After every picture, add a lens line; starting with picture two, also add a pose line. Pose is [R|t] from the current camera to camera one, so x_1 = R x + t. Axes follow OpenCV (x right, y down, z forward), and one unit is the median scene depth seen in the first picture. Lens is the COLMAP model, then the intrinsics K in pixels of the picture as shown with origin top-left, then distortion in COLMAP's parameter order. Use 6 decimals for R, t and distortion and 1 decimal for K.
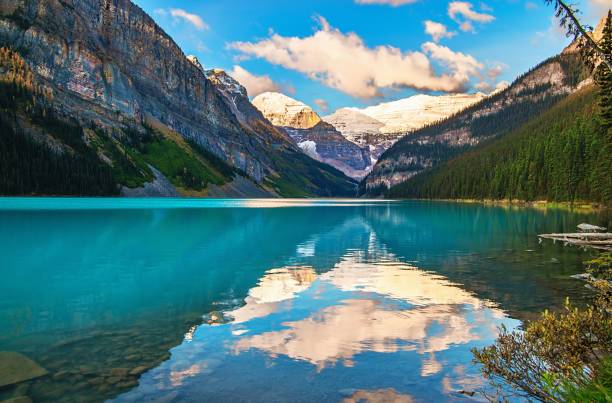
lens RADIAL K [[453.0, 0, 294.7], [0, 453.0, 195.8], [0, 0, 1]] dist [-0.103816, 0.081817]
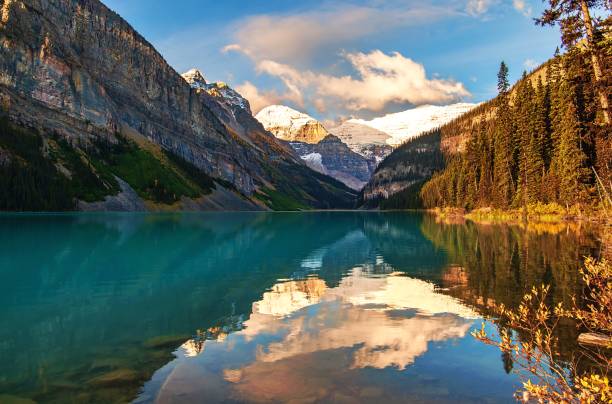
lens RADIAL K [[453.0, 0, 300.7], [0, 453.0, 189.6], [0, 0, 1]] dist [-0.103816, 0.081817]
pose [[0.999849, -0.015571, -0.007685, 0.041164], [0.015233, 0.998995, -0.042146, 0.000980], [0.008334, 0.042022, 0.999082, 0.053685]]
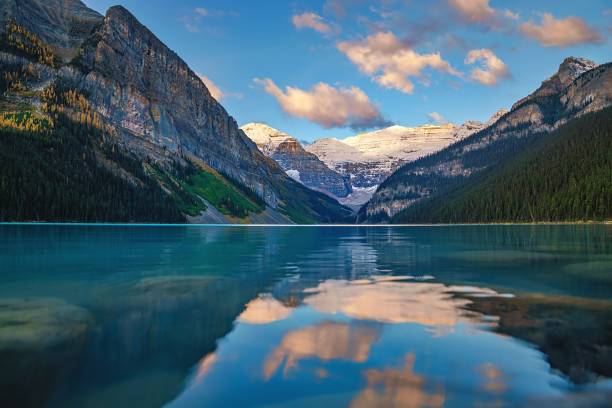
lens RADIAL K [[447.2, 0, 300.3], [0, 447.2, 186.0], [0, 0, 1]] dist [-0.098871, 0.062019]
pose [[0.997783, -0.001779, 0.066533, -0.093862], [0.007270, 0.996575, -0.082377, 0.000748], [-0.066158, 0.082678, 0.994378, -0.077951]]
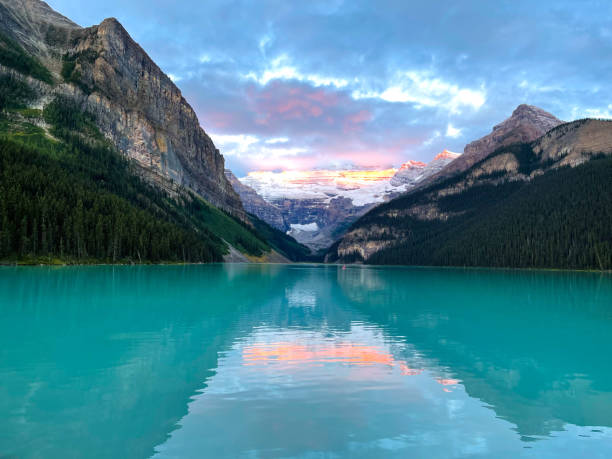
lens RADIAL K [[469.3, 0, 305.5], [0, 469.3, 230.3], [0, 0, 1]] dist [0.051602, -0.055843]
pose [[0.969786, 0.027959, 0.242351, -0.252106], [-0.012712, 0.997853, -0.064247, -0.002929], [-0.243627, 0.059225, 0.968059, -0.101196]]
